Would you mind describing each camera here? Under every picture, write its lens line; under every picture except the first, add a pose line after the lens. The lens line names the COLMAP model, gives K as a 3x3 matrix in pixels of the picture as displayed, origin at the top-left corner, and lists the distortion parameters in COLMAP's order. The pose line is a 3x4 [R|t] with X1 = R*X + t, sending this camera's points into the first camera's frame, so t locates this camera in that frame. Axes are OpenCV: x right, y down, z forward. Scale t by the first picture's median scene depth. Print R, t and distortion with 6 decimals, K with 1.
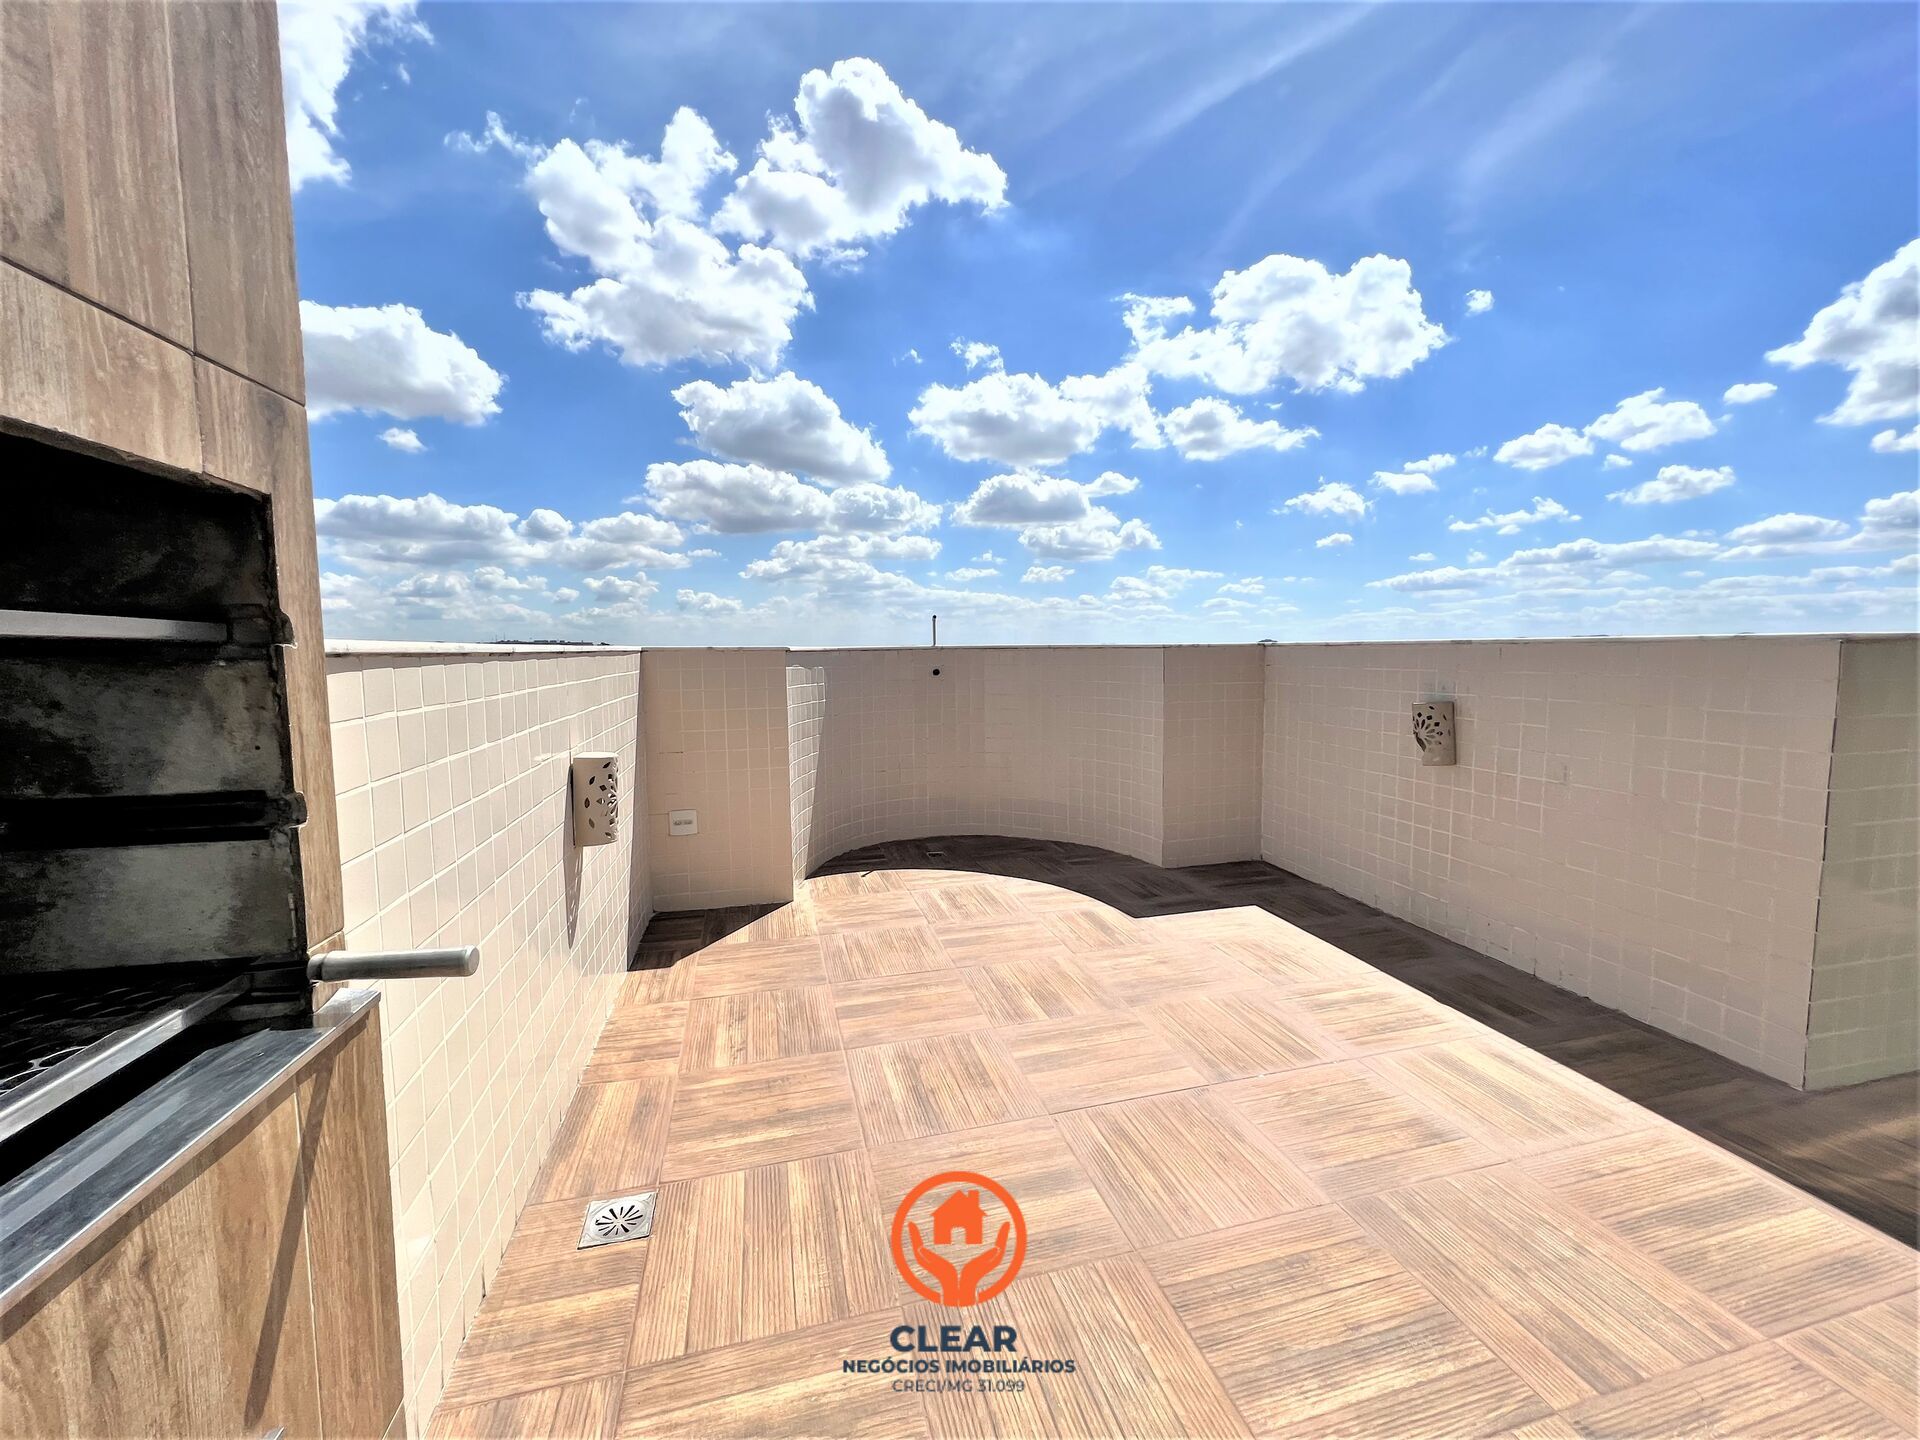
lens RADIAL K [[769.4, 0, 943.7], [0, 769.4, 722.3], [0, 0, 1]] dist [-0.001206, 0.001642]
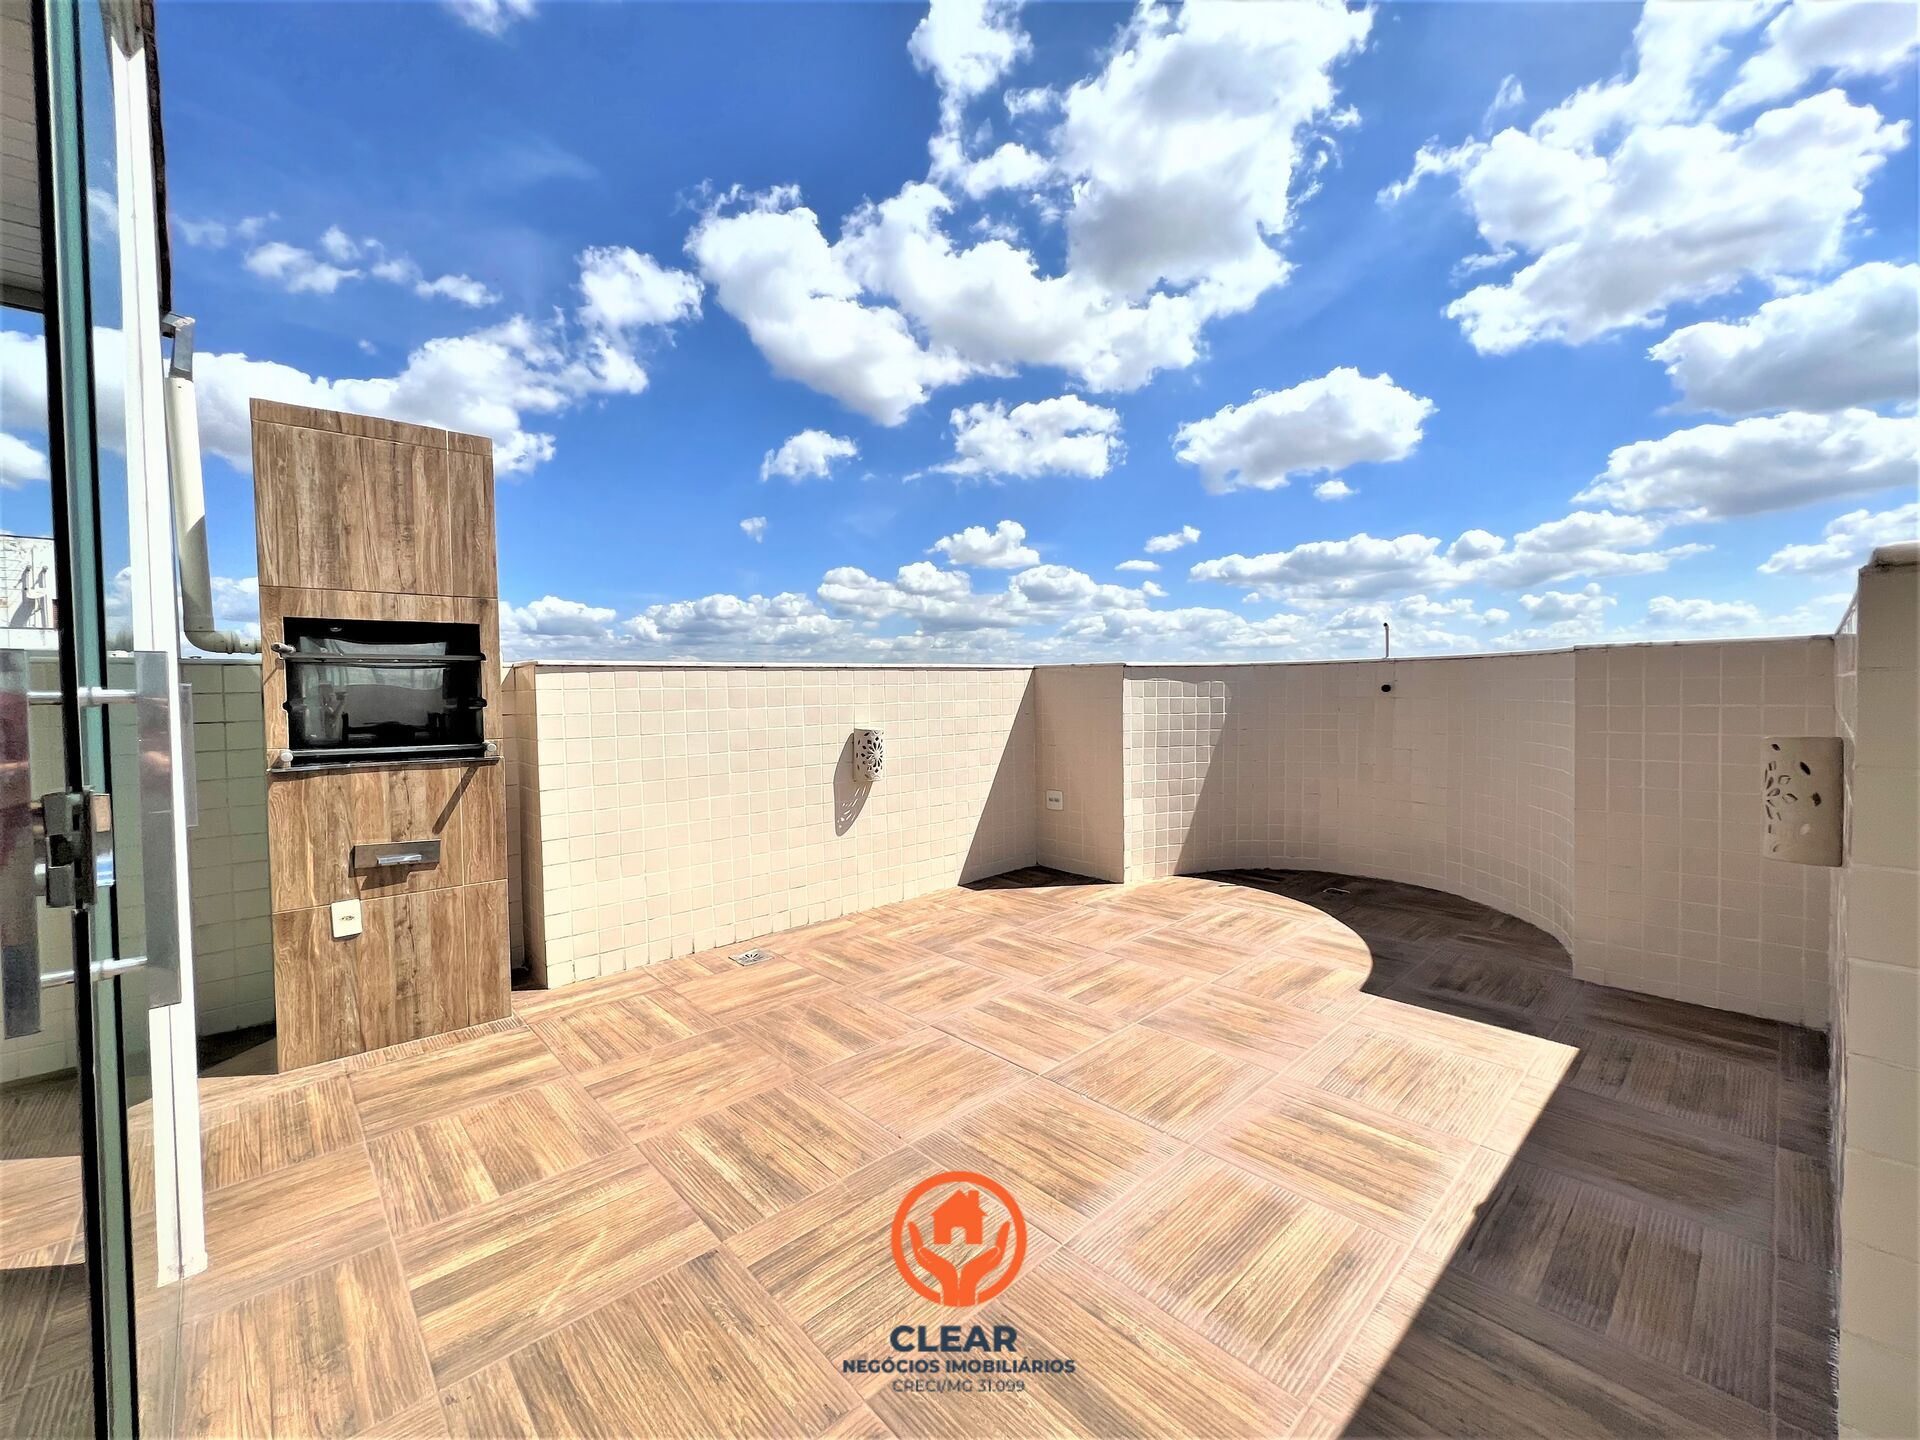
lens RADIAL K [[769.4, 0, 978.5], [0, 769.4, 747.5], [0, 0, 1]] dist [-0.001206, 0.001642]
pose [[0.487390, 0.070048, -0.870370, 0.472243], [-0.071785, 0.996617, 0.040010, -0.000604], [0.870229, 0.042979, 0.490769, 0.163022]]
